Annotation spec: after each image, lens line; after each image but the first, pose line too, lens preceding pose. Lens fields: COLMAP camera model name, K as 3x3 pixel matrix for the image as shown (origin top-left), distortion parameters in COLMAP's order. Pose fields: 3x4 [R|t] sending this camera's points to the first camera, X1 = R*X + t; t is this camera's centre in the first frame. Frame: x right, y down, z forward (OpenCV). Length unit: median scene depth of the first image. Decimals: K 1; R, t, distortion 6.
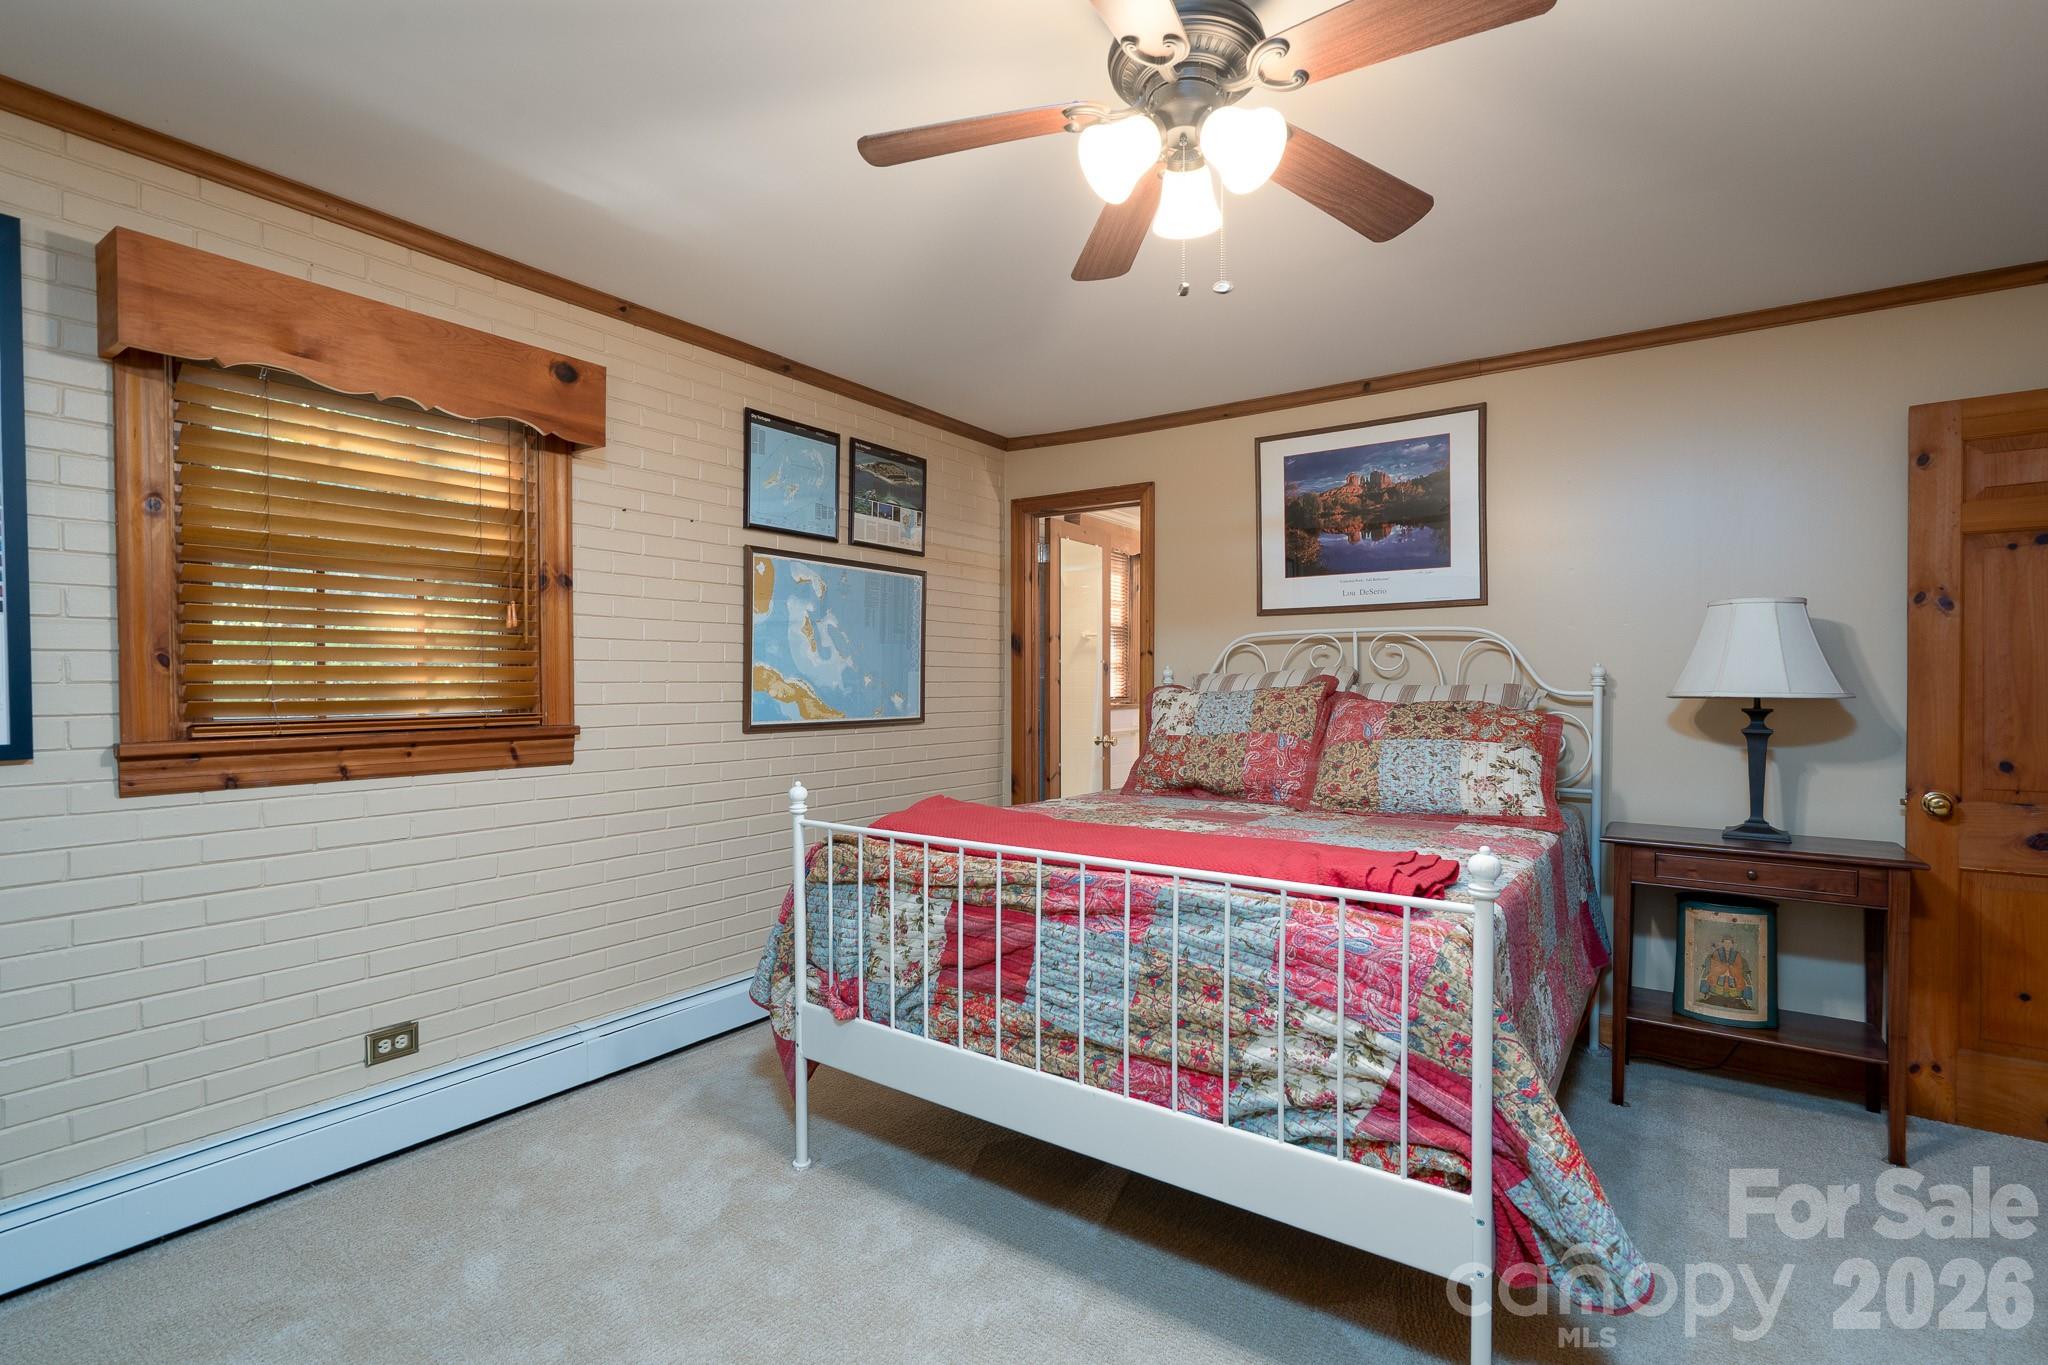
lens RADIAL K [[948.2, 0, 1018.2], [0, 948.2, 677.2], [0, 0, 1]] dist [-0.000407, 0.000044]
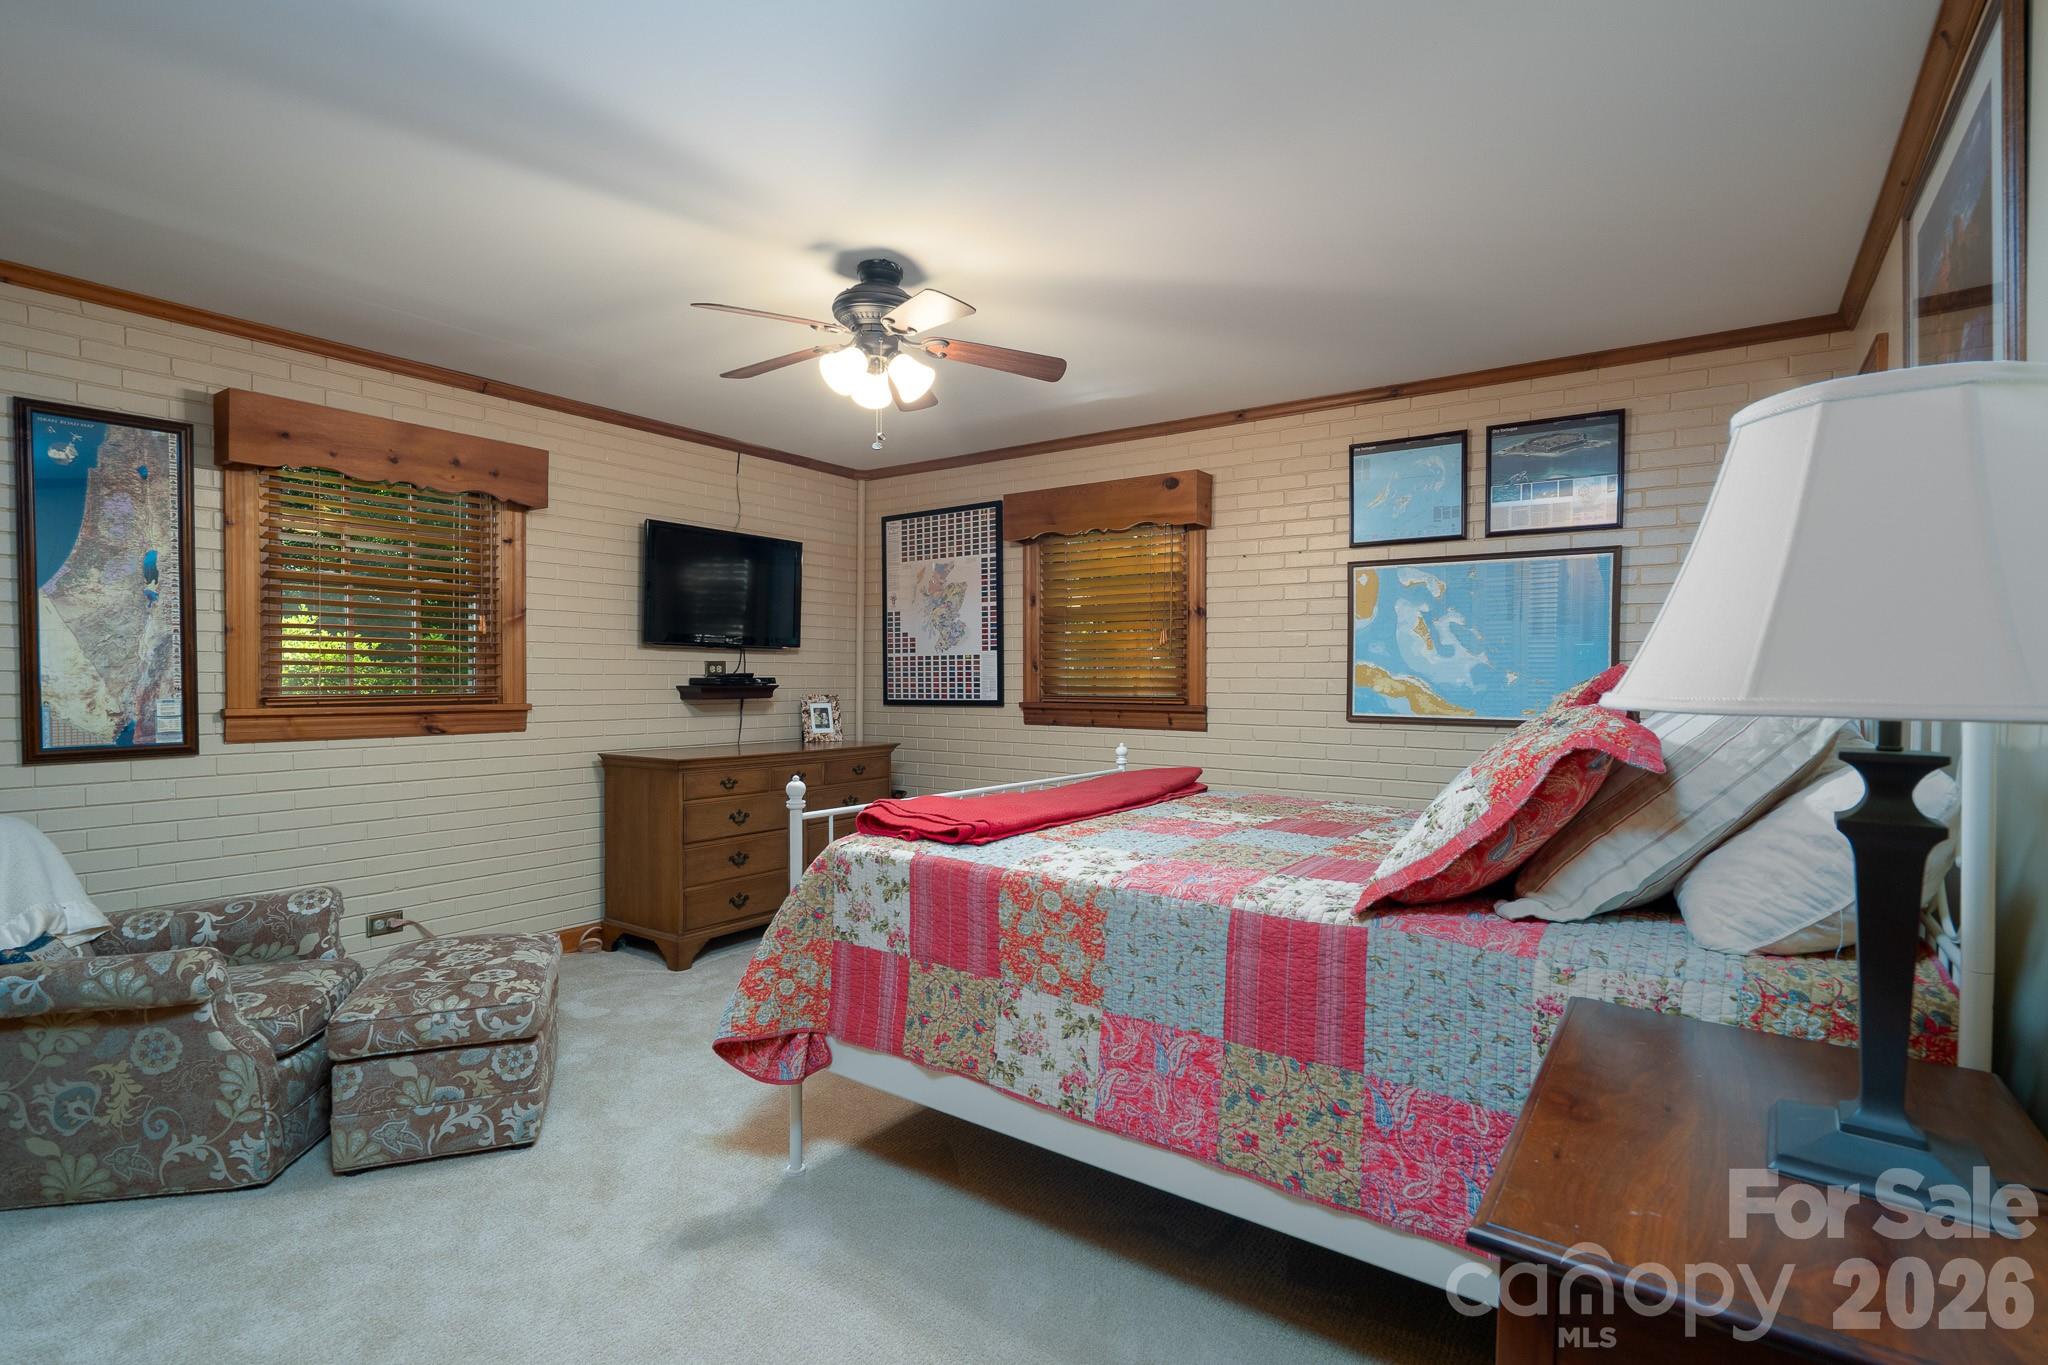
lens RADIAL K [[948.2, 0, 1020.0], [0, 948.2, 688.0], [0, 0, 1]] dist [-0.000407, 0.000044]
pose [[0.017386, 0.008433, -0.999813, 0.860586], [-0.002877, 0.999961, 0.008385, 0.007984], [0.999845, 0.002730, 0.017410, 0.555188]]
